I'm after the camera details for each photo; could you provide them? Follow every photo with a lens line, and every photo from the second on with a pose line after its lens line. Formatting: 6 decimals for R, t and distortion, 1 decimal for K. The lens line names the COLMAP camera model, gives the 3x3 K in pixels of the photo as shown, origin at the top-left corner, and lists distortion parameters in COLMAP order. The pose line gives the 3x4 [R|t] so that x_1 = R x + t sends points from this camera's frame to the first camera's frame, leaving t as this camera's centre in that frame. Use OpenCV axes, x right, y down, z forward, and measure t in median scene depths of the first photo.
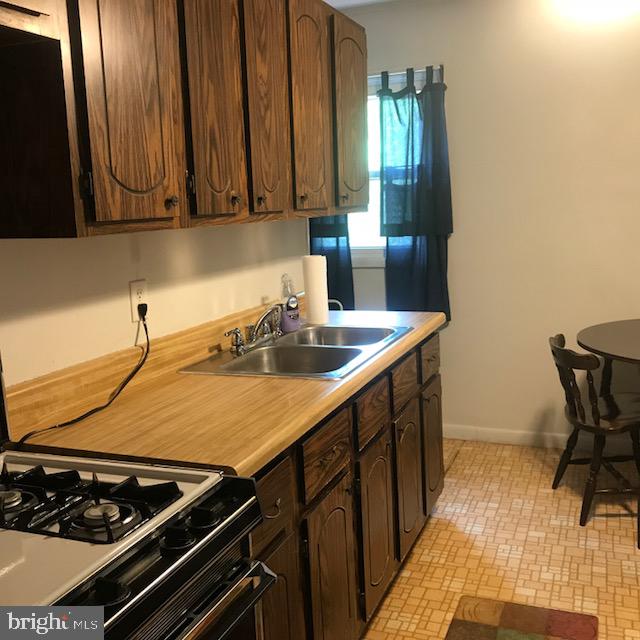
lens RADIAL K [[720.2, 0, 311.2], [0, 720.2, 305.4], [0, 0, 1]] dist [0.110461, -0.064003]
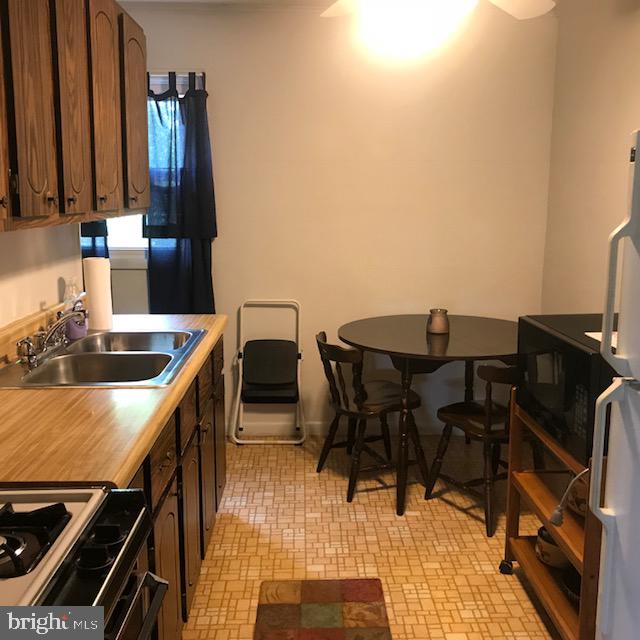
lens RADIAL K [[720.2, 0, 311.2], [0, 720.2, 305.4], [0, 0, 1]] dist [0.110461, -0.064003]
pose [[0.926217, -0.014491, 0.376712, -0.102981], [0.013922, 0.999894, 0.004233, -0.006787], [-0.376733, 0.001324, 0.926321, -0.006204]]
